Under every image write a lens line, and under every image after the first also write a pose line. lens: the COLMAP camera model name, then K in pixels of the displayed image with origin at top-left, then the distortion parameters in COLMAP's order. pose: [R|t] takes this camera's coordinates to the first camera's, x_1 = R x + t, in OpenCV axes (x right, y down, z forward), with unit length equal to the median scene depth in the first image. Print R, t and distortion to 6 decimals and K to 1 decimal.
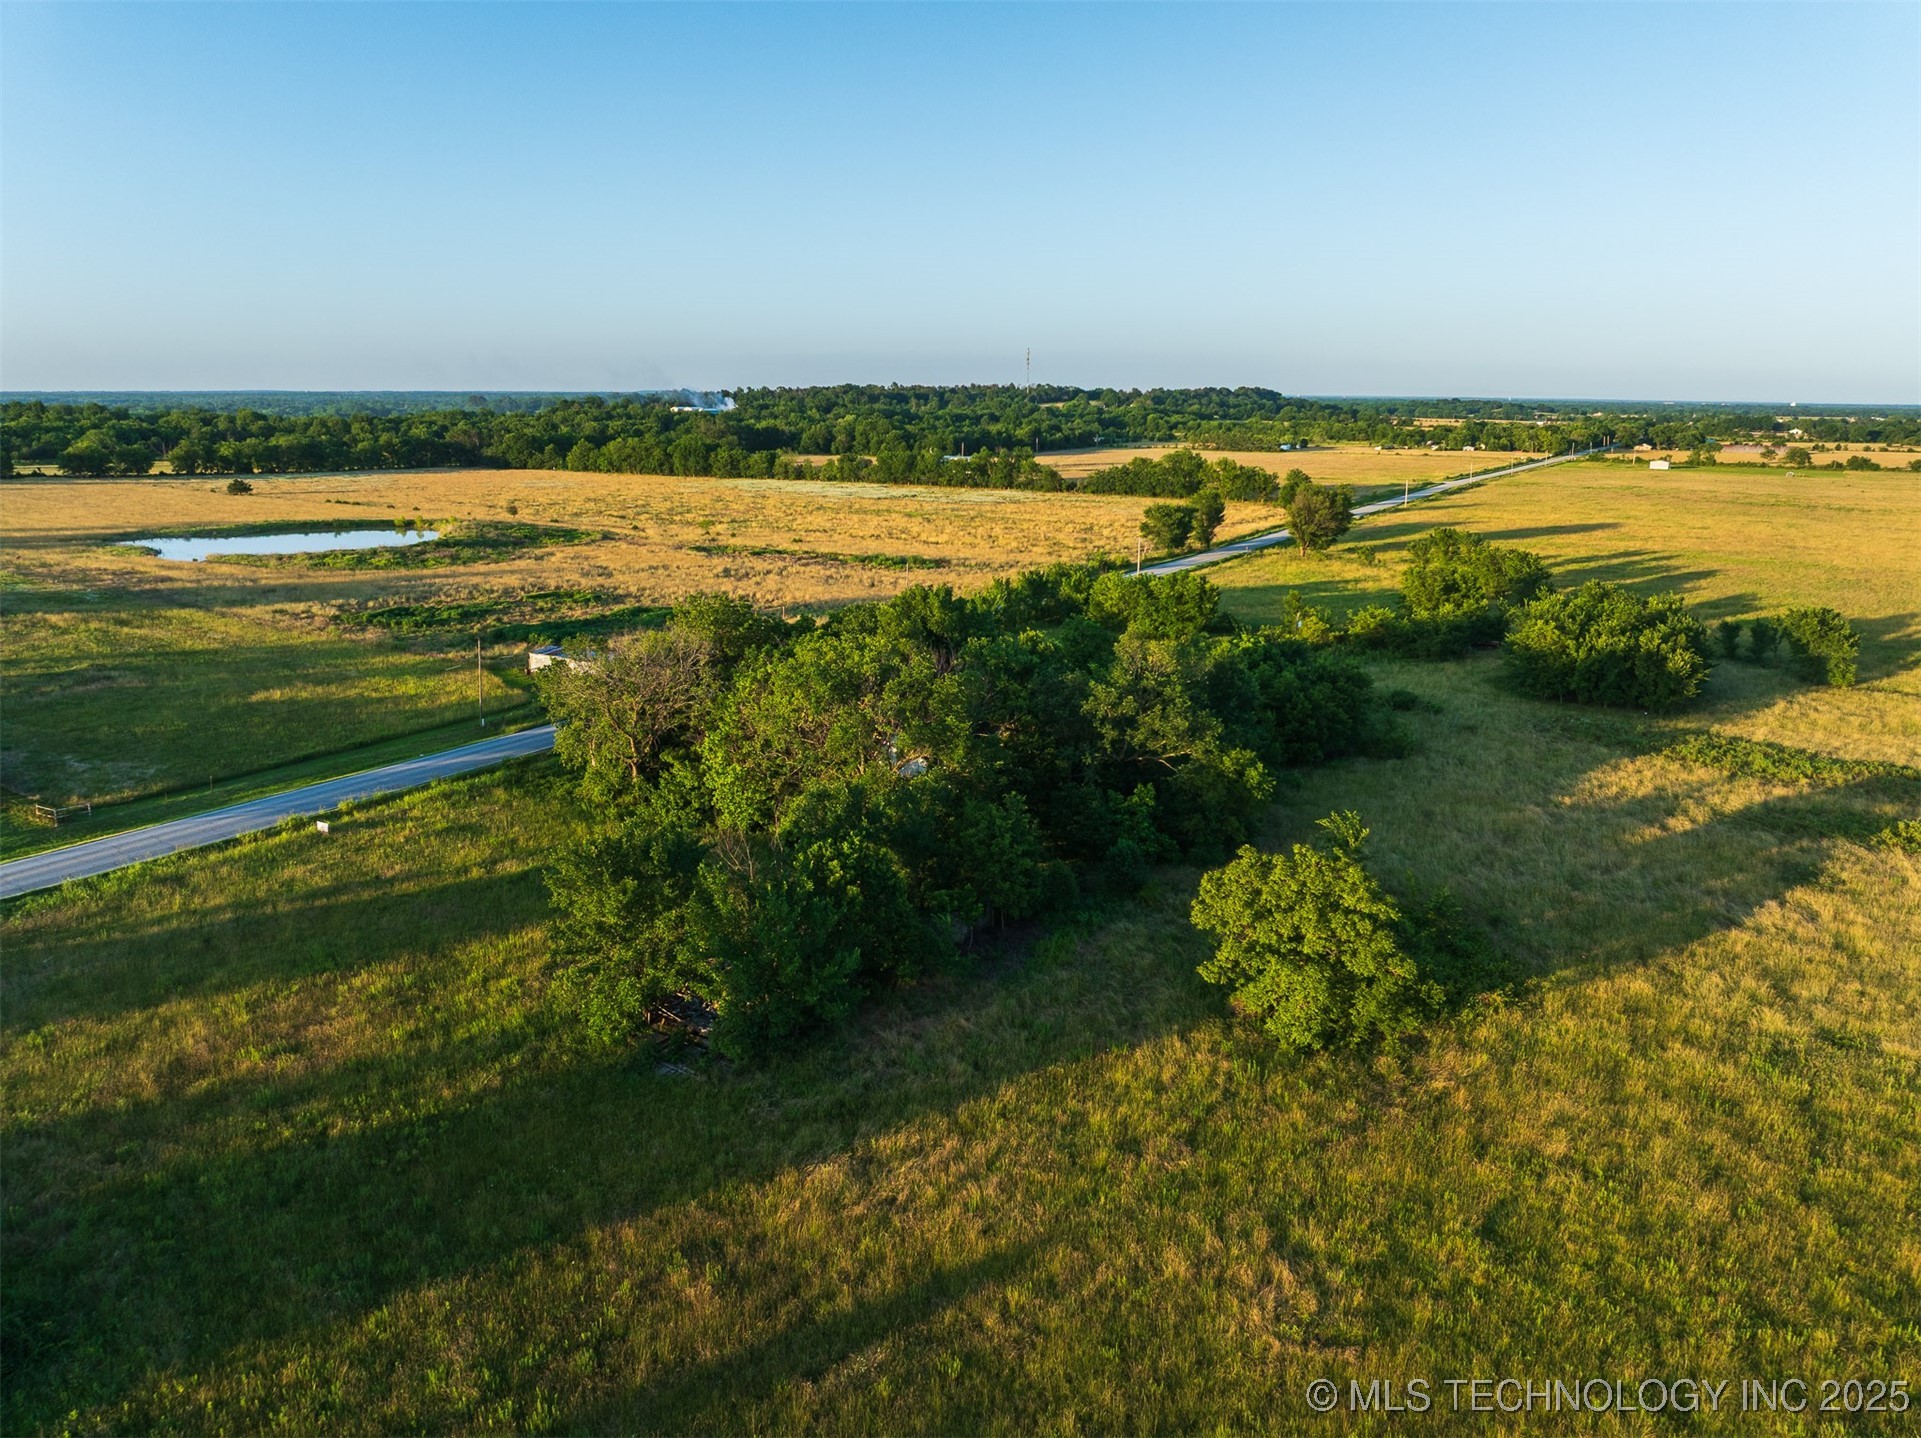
lens RADIAL K [[1349.0, 0, 964.7], [0, 1349.0, 694.5], [0, 0, 1]] dist [-0.043636, 0.002605]
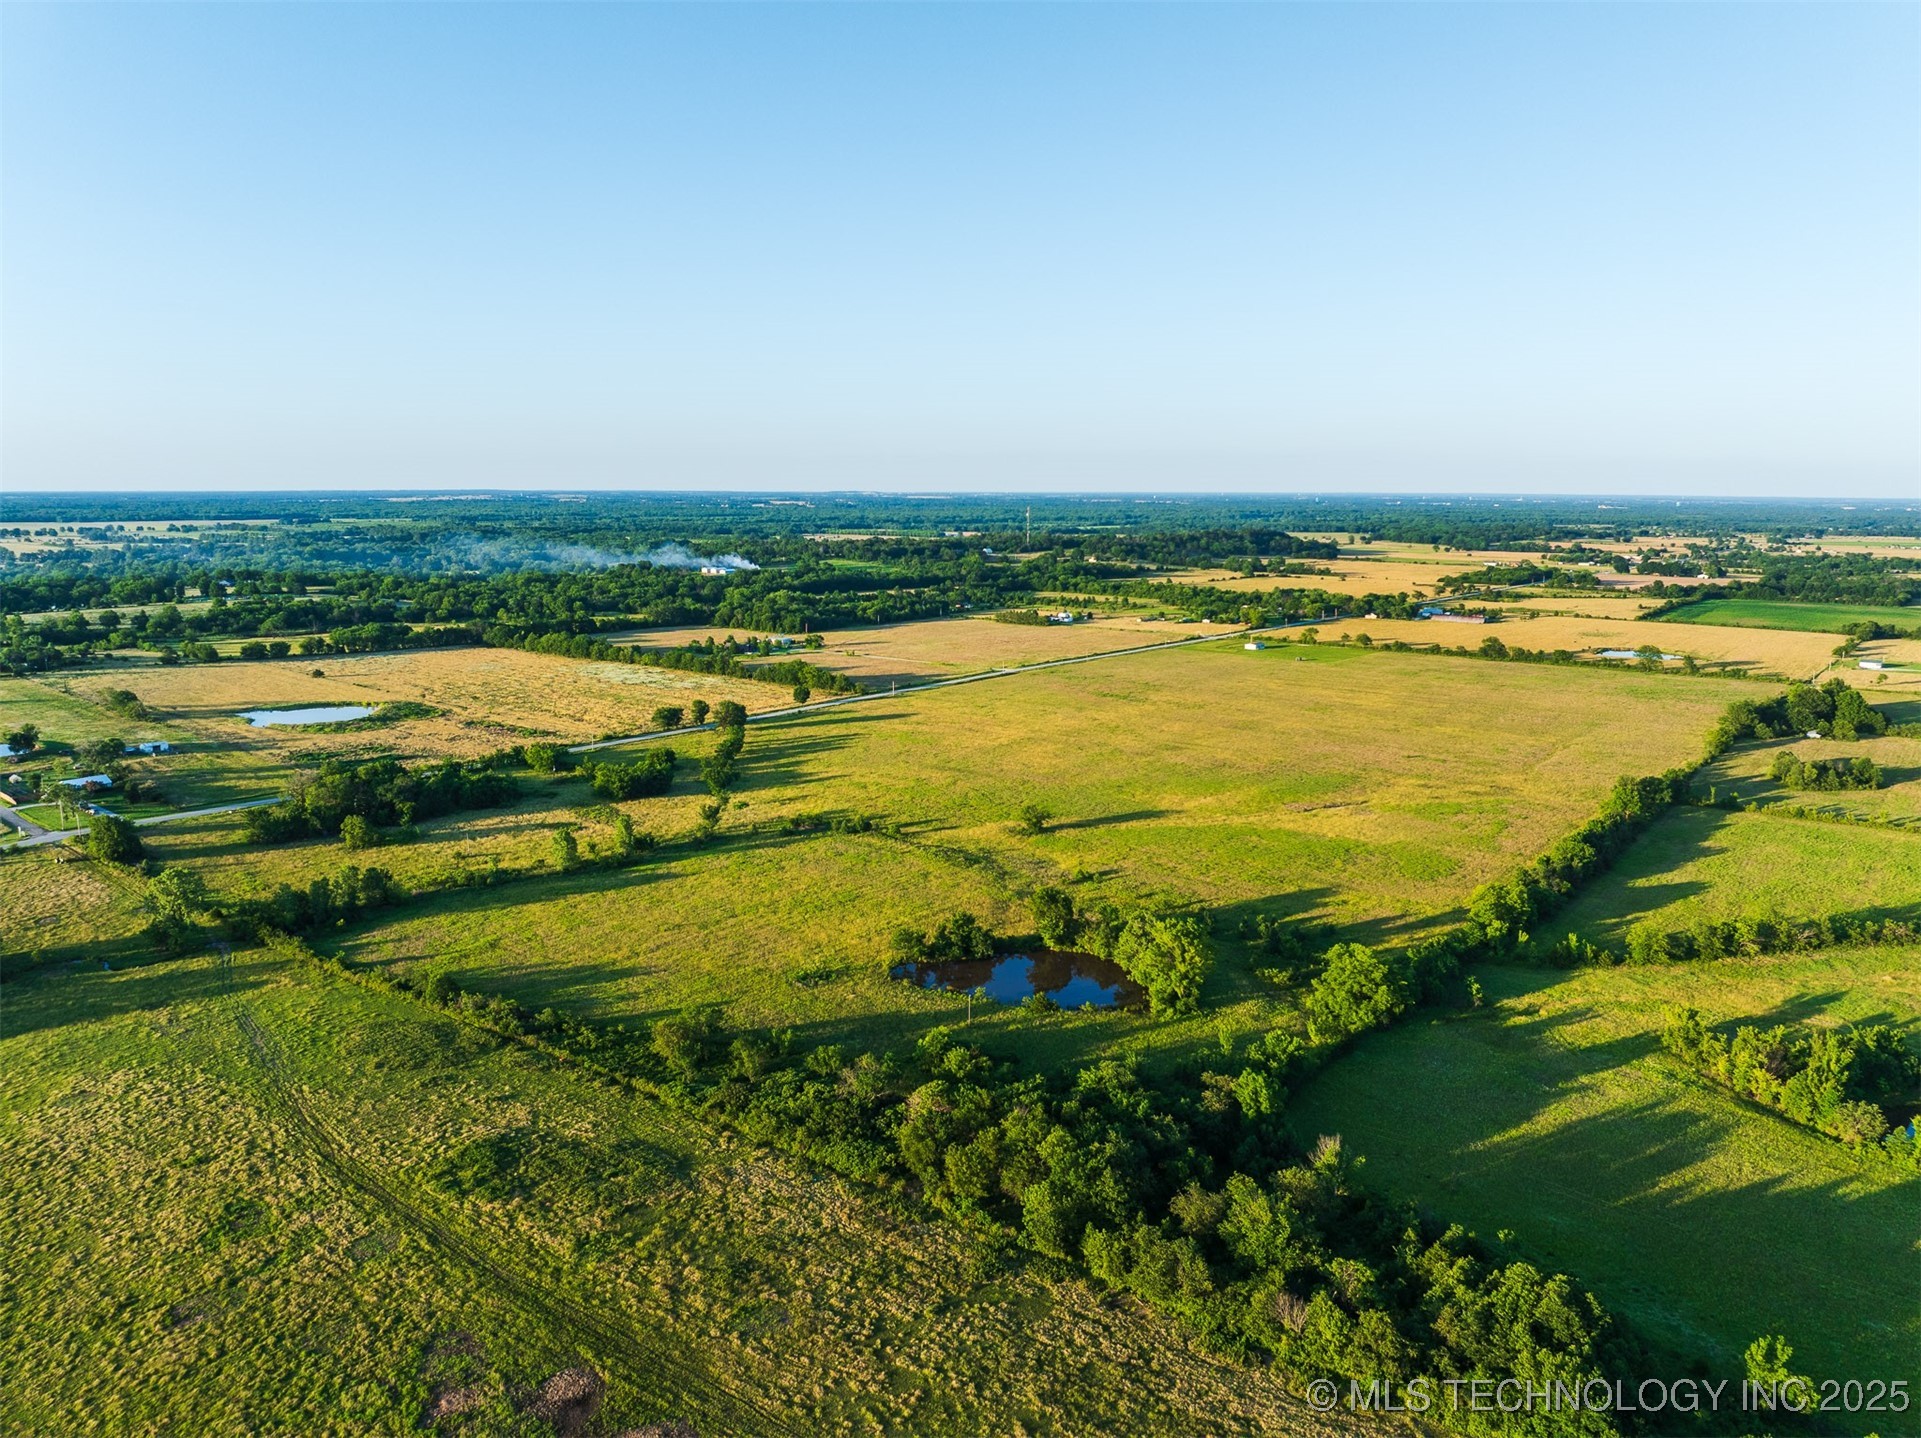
lens RADIAL K [[1349.0, 0, 964.7], [0, 1349.0, 694.5], [0, 0, 1]] dist [-0.043636, 0.002605]
pose [[0.990157, 0.019973, -0.138529, 0.933133], [-0.029374, 0.997377, -0.066155, -0.027795], [0.136845, 0.069573, 0.988146, -1.133862]]
